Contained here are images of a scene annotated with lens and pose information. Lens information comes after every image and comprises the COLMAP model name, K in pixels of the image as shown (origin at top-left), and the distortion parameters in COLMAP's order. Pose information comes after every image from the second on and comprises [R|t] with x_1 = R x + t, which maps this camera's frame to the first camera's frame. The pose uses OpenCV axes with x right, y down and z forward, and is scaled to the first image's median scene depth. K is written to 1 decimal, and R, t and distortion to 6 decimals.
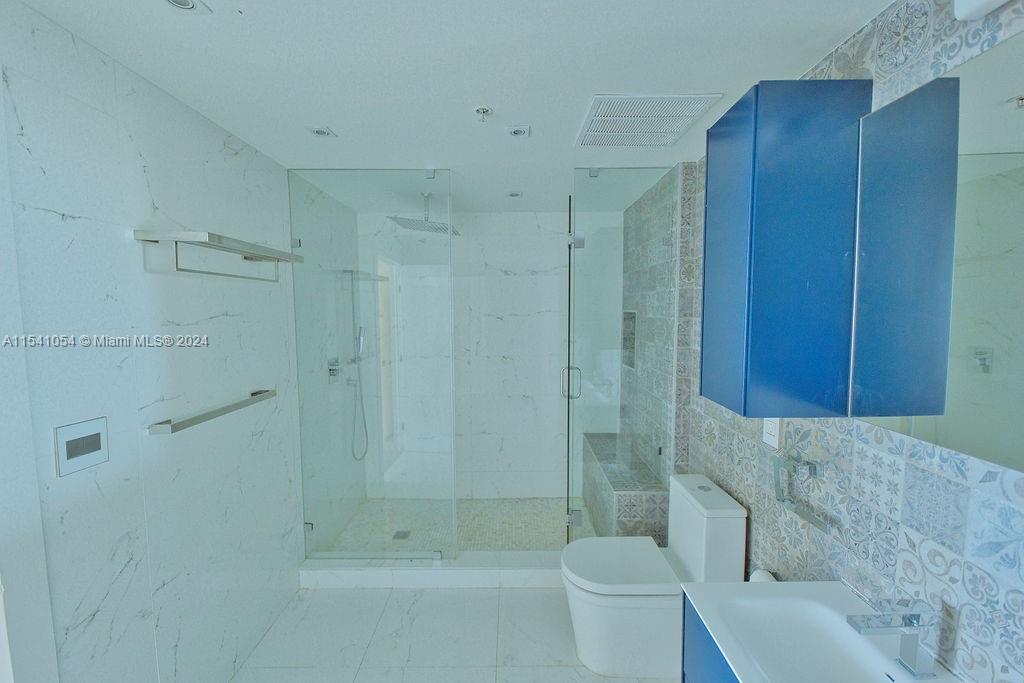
lens RADIAL K [[409.3, 0, 506.4], [0, 409.3, 342.7], [0, 0, 1]] dist [0.013930, -0.010061]
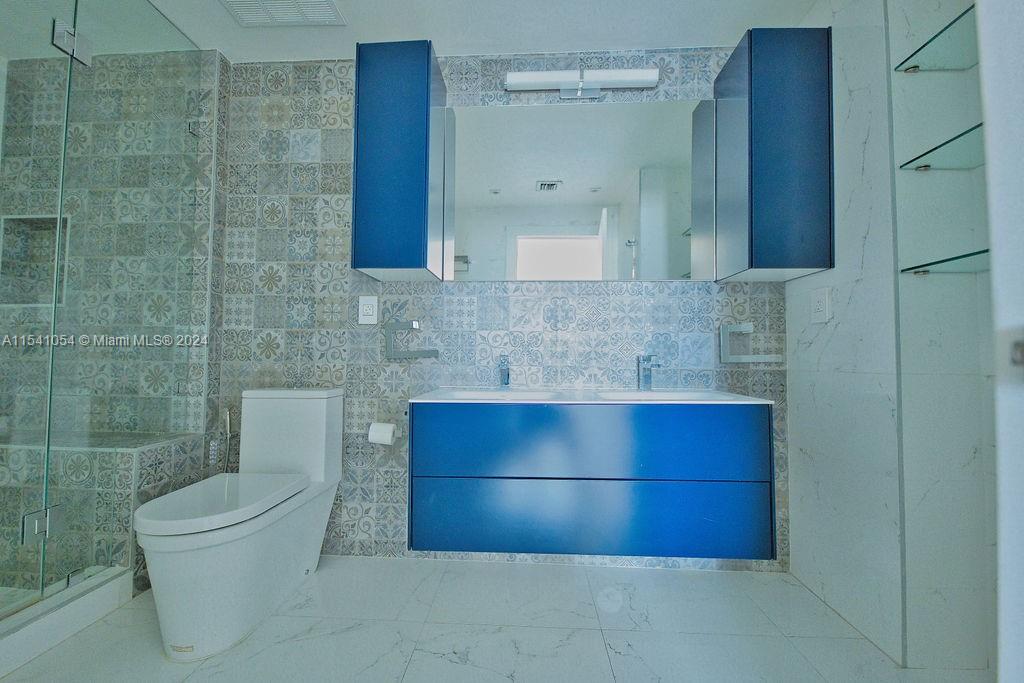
lens RADIAL K [[409.3, 0, 506.4], [0, 409.3, 342.7], [0, 0, 1]] dist [0.013930, -0.010061]
pose [[0.043803, 0.044592, 0.998044, -0.810399], [0.067913, 0.996560, -0.047507, 0.546972], [-0.996729, 0.069861, 0.040624, 0.736223]]
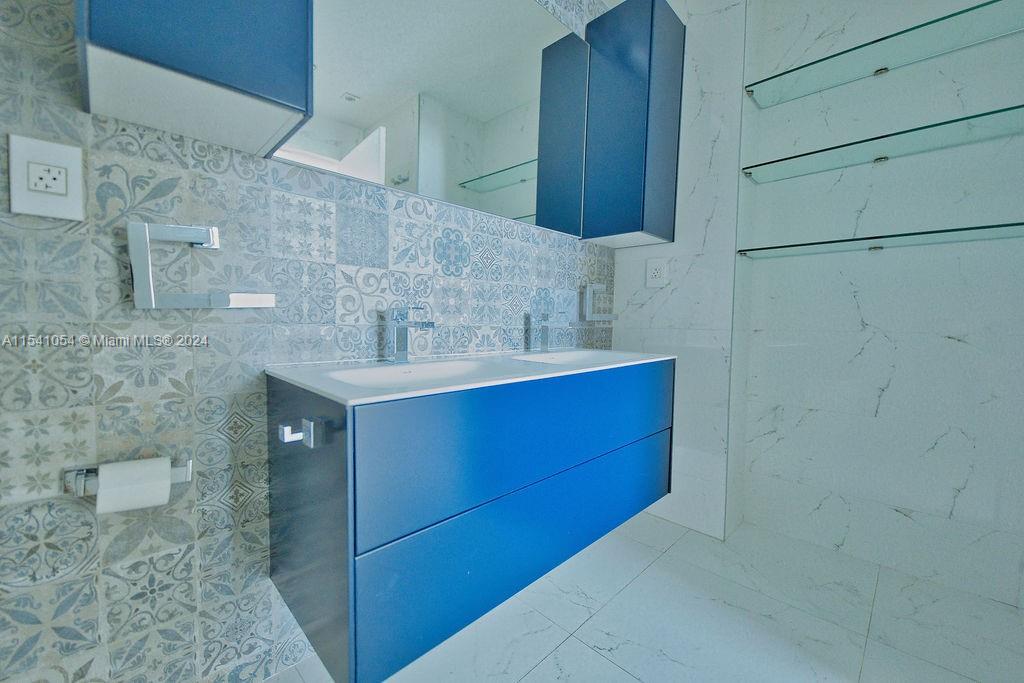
lens RADIAL K [[409.3, 0, 506.4], [0, 409.3, 342.7], [0, 0, 1]] dist [0.013930, -0.010061]
pose [[-0.709566, -0.040594, 0.703469, -0.101342], [0.043431, 0.993921, 0.101162, 0.513158], [-0.703299, 0.102334, -0.703490, 1.351917]]
